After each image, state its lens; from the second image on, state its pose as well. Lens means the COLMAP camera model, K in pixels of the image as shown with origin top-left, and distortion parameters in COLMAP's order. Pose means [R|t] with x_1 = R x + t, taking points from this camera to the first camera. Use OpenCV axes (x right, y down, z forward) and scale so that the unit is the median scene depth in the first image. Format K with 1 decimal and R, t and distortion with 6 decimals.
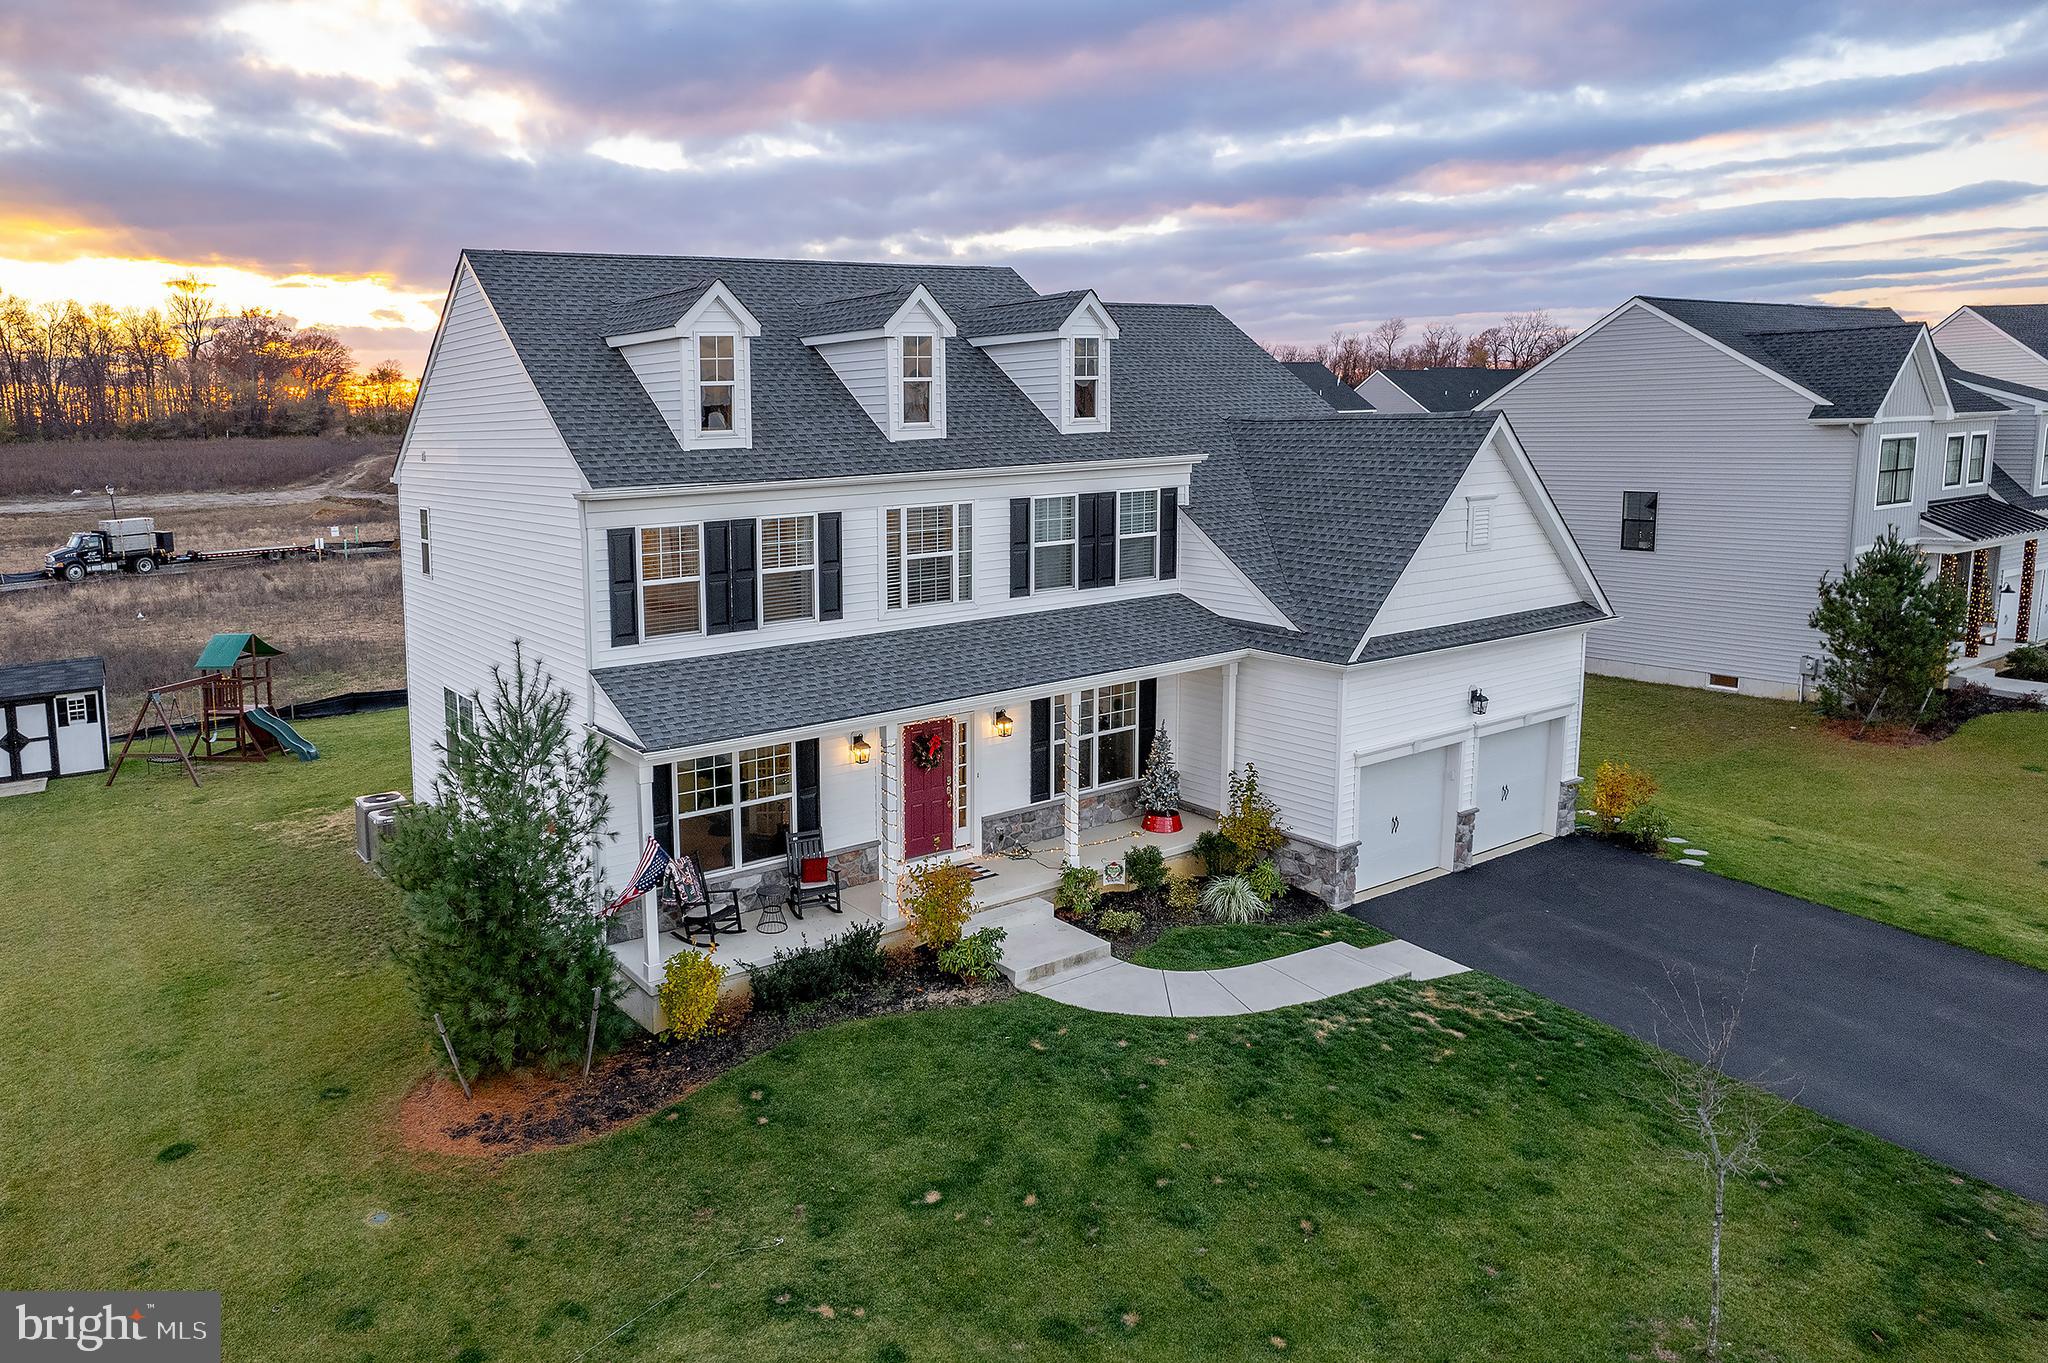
lens RADIAL K [[1395.8, 0, 902.5], [0, 1395.8, 690.1], [0, 0, 1]] dist [-0.062700, 0.048305]
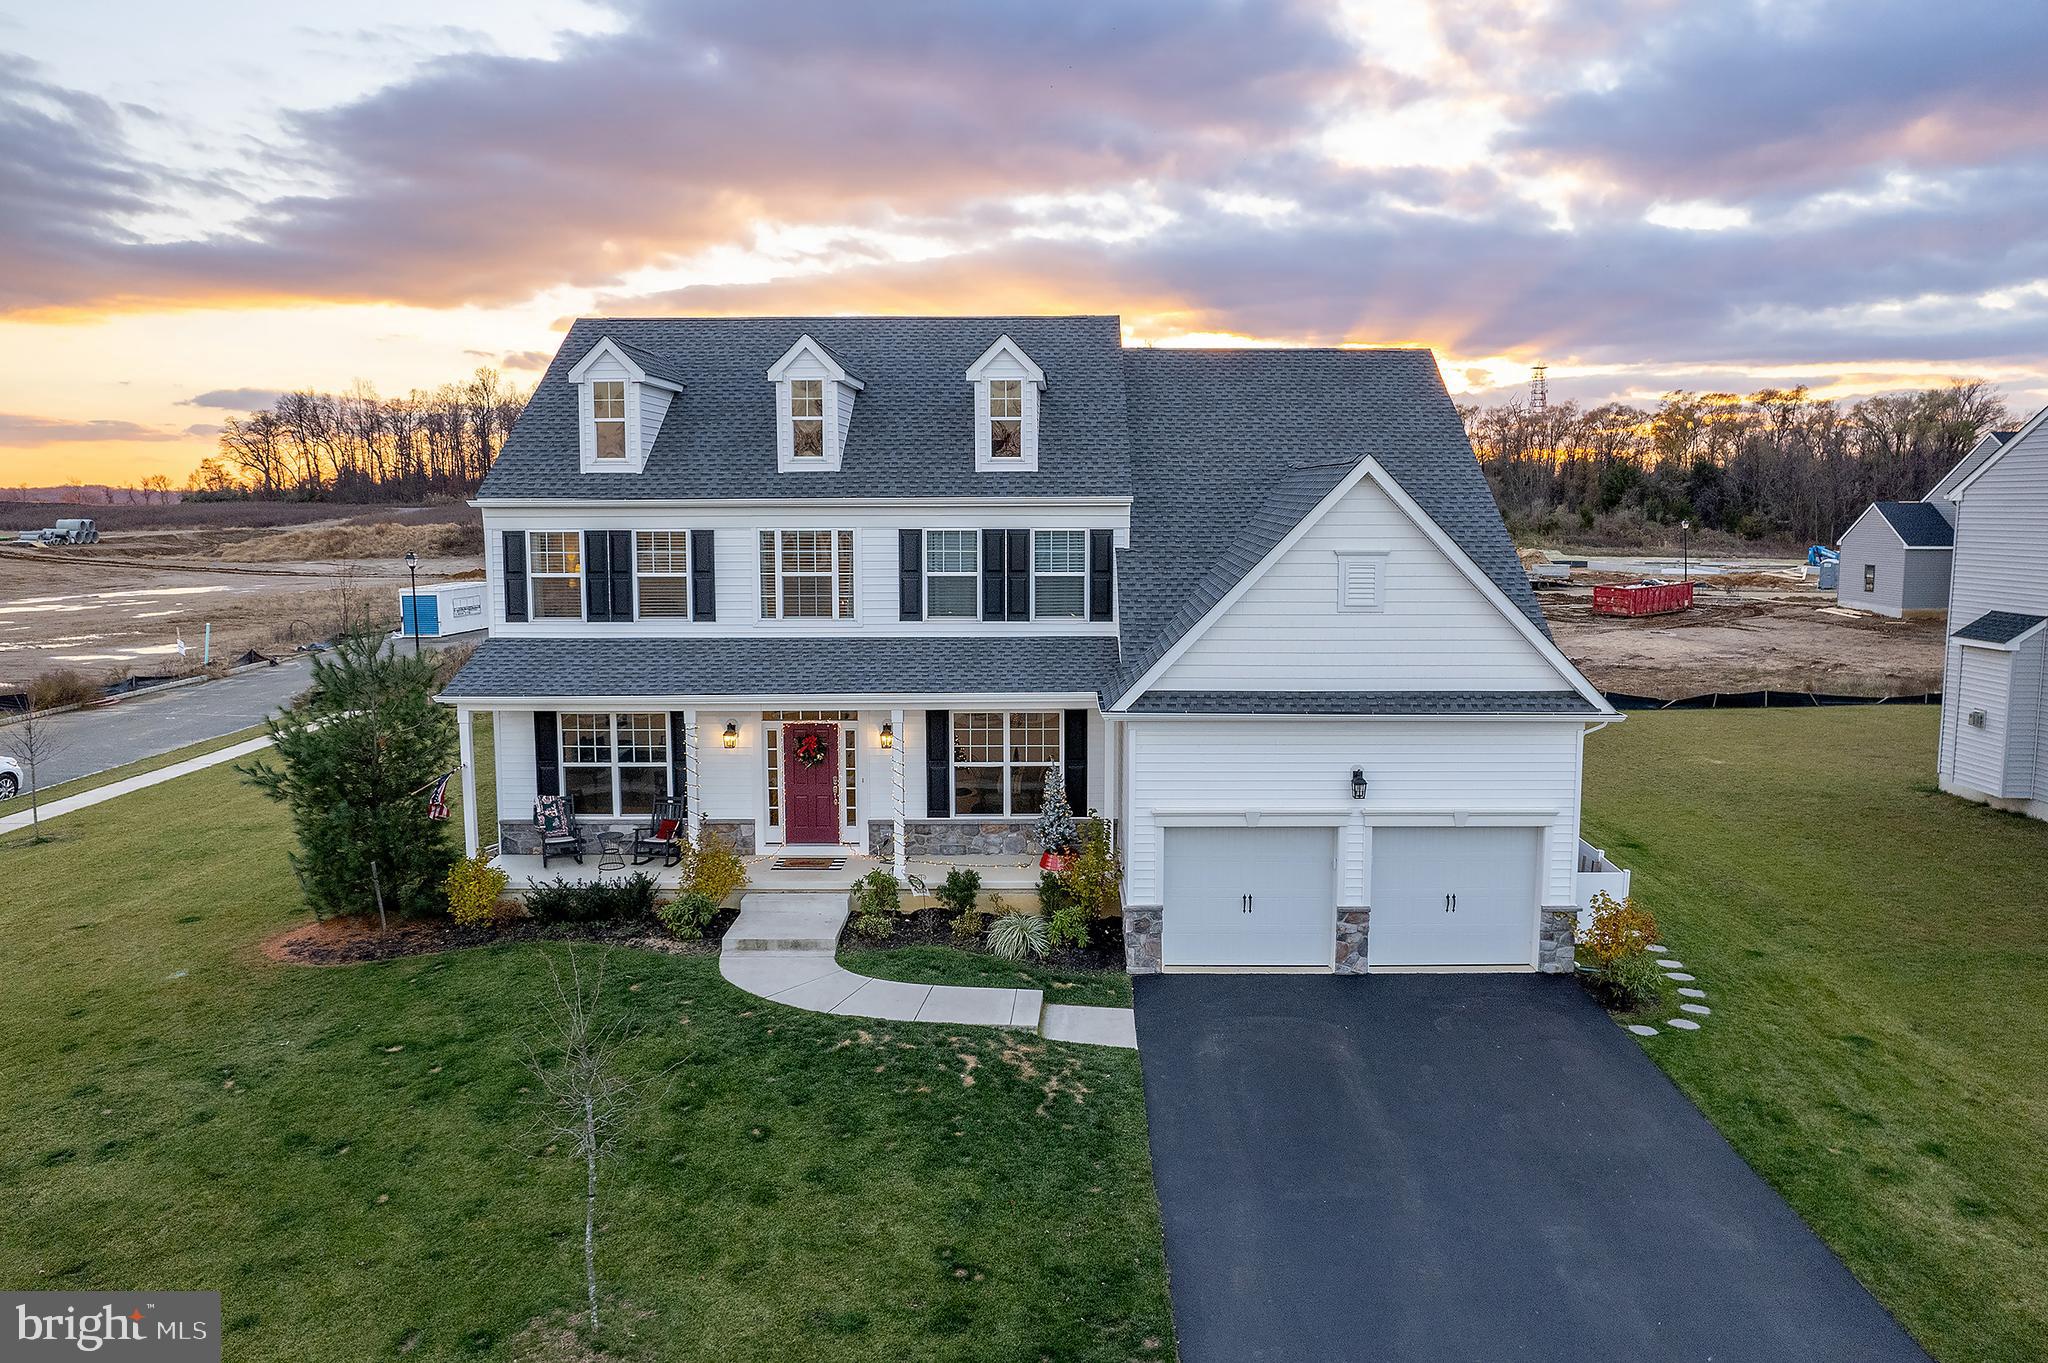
lens RADIAL K [[1425.3, 0, 1033.5], [0, 1425.3, 710.1], [0, 0, 1]] dist [-0.042457, 0.031141]
pose [[0.831002, 0.109033, -0.545479, 0.786402], [-0.128365, 0.991723, 0.002676, -0.014034], [0.541256, 0.067797, 0.838121, 0.142731]]
